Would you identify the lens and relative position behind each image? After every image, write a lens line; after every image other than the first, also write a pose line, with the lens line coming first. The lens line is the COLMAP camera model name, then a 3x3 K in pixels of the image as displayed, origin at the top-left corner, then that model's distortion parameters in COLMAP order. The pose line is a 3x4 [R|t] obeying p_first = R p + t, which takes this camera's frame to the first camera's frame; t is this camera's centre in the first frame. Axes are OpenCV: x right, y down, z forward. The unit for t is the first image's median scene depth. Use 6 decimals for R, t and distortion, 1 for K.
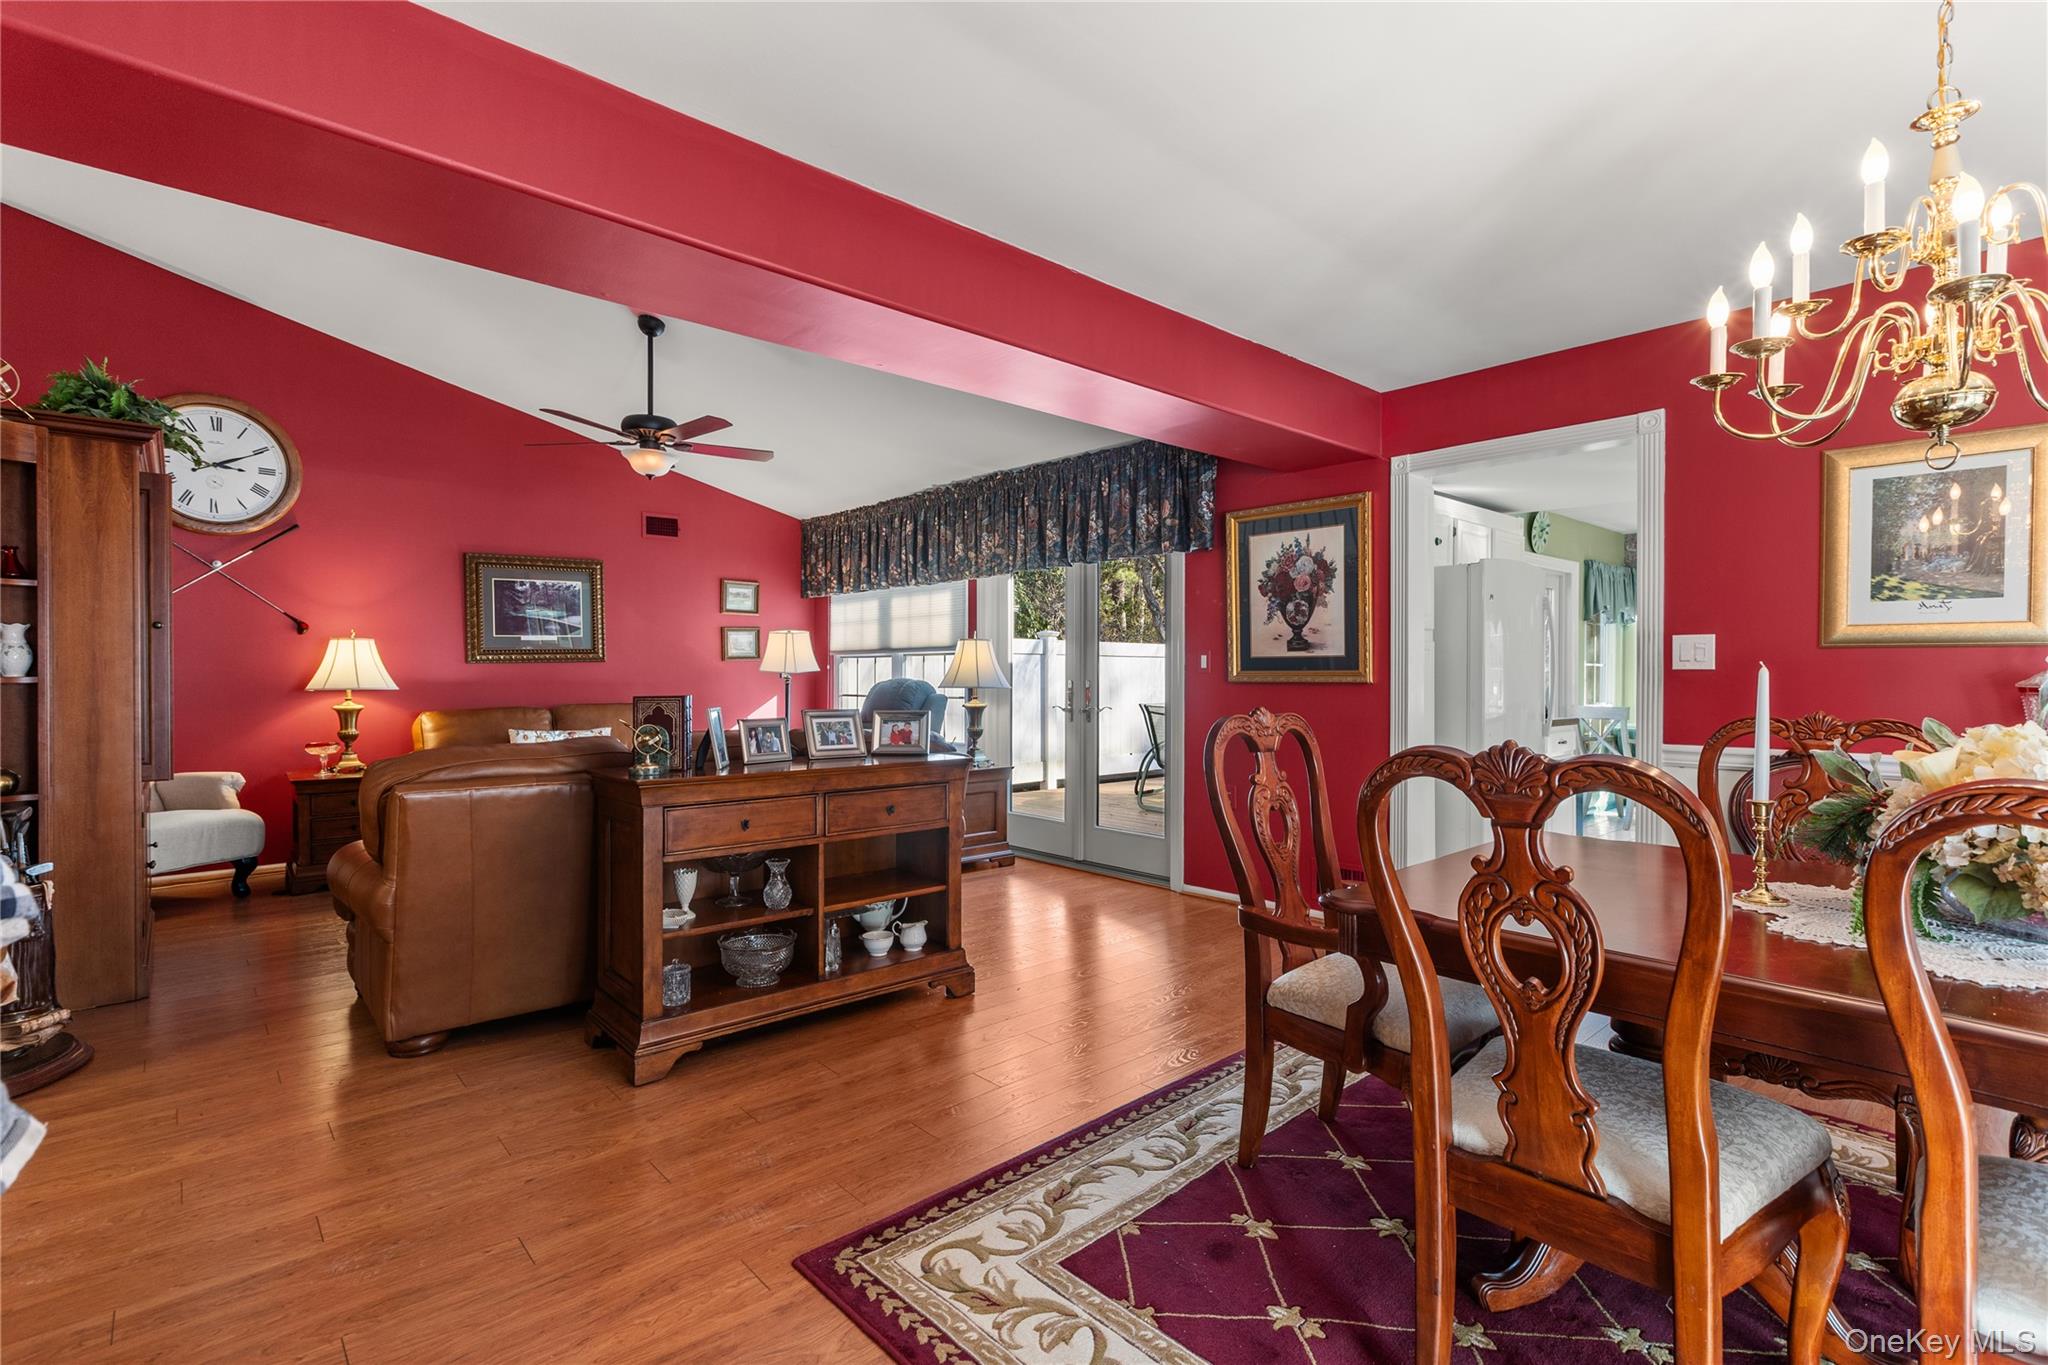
lens RADIAL K [[935.0, 0, 1024.0], [0, 935.0, 682.5], [0, 0, 1]] dist [0.001372, -0.003725]
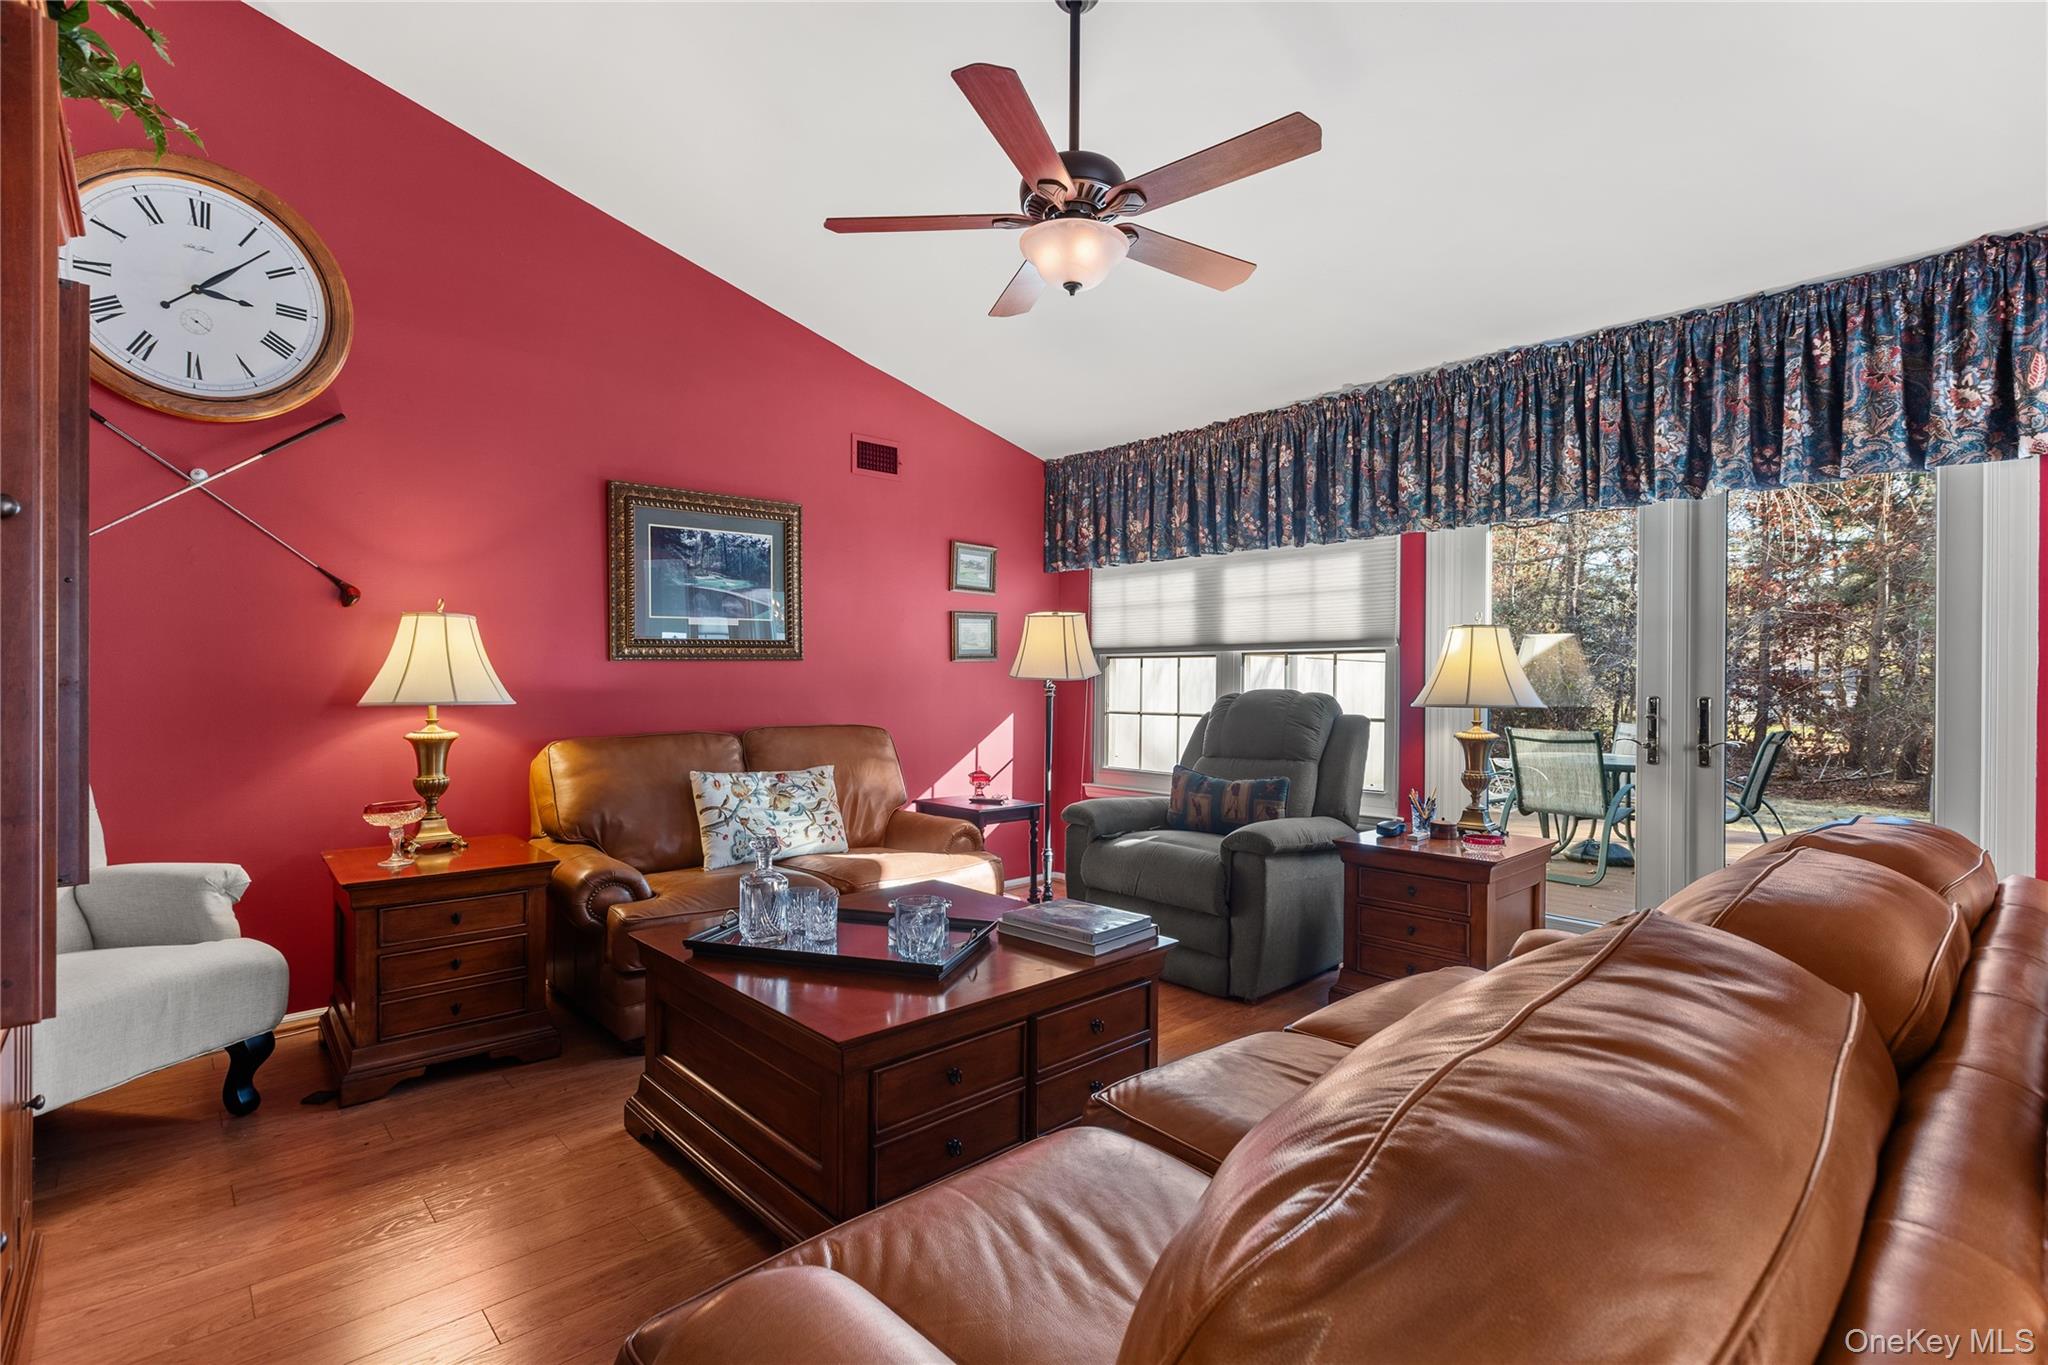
lens RADIAL K [[935.0, 0, 1024.0], [0, 935.0, 682.5], [0, 0, 1]] dist [-0.001247, -0.000235]
pose [[0.999709, 0.005265, 0.023540, -0.357607], [-0.005044, 0.999943, -0.009407, -0.001937], [-0.023588, 0.009285, 0.999679, 0.403247]]
